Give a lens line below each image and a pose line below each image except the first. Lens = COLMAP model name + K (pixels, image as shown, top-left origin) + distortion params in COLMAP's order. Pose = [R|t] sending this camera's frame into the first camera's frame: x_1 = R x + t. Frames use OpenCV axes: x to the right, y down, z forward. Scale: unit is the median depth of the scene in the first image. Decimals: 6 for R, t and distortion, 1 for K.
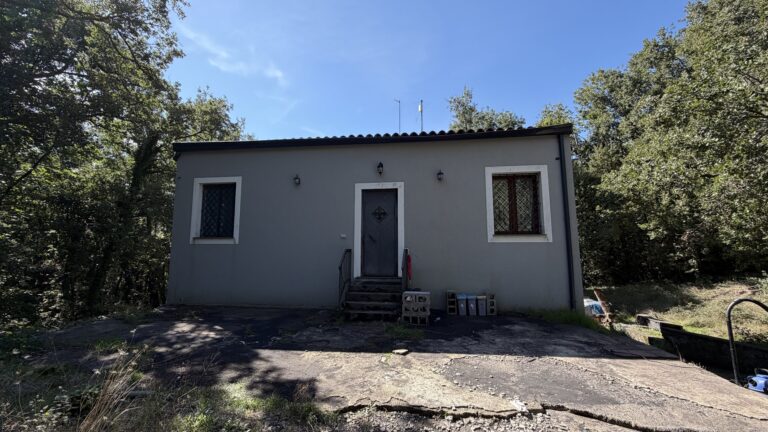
lens RADIAL K [[307.3, 0, 384.7], [0, 307.3, 217.2], [0, 0, 1]] dist [-0.001729, 0.000535]
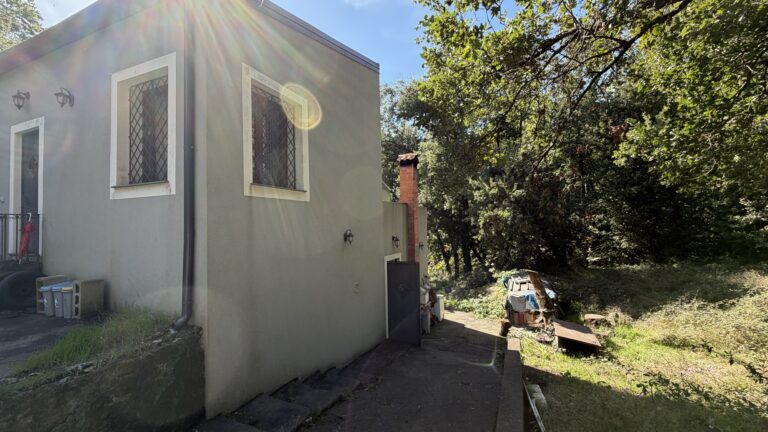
lens RADIAL K [[307.3, 0, 383.2], [0, 307.3, 217.8], [0, 0, 1]] dist [-0.001729, 0.000535]
pose [[0.966005, -0.022605, -0.257531, 1.012402], [0.045791, 0.995380, 0.084395, 0.090467], [0.254434, -0.093319, 0.962577, 0.546254]]
